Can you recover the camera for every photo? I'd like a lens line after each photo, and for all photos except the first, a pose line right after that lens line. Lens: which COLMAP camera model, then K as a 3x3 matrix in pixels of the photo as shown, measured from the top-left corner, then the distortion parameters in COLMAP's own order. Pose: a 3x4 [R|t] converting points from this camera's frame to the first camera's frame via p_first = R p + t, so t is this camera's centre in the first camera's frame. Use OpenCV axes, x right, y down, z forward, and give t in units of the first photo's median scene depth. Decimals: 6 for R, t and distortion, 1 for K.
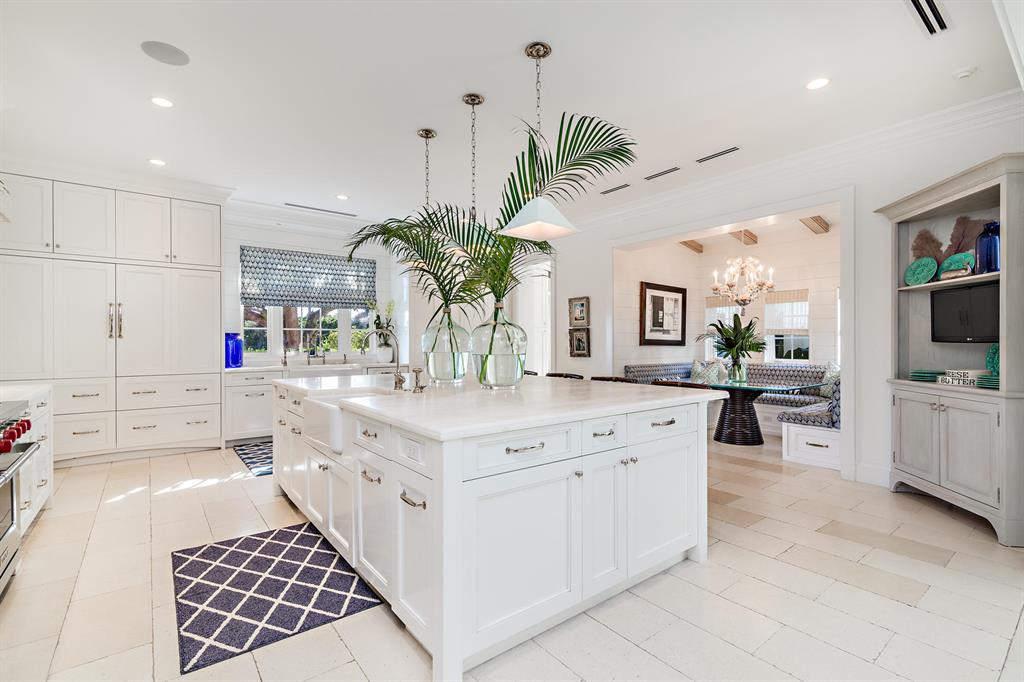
lens RADIAL K [[469.8, 0, 510.6], [0, 469.8, 341.4], [0, 0, 1]] dist [0.001090, 0.000365]
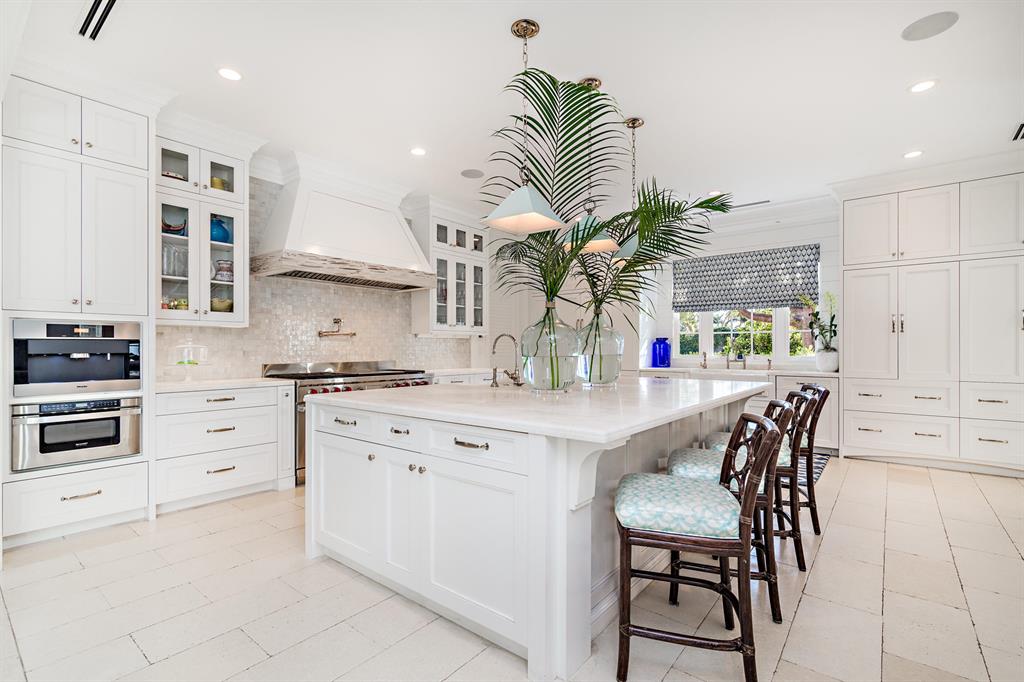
lens RADIAL K [[469.8, 0, 504.3], [0, 469.8, 343.4], [0, 0, 1]] dist [0.001090, 0.000365]
pose [[0.217681, -0.003553, -0.976013, 0.438572], [0.002476, 0.999992, -0.003088, -0.001191], [0.976017, -0.001745, 0.217688, 0.344615]]
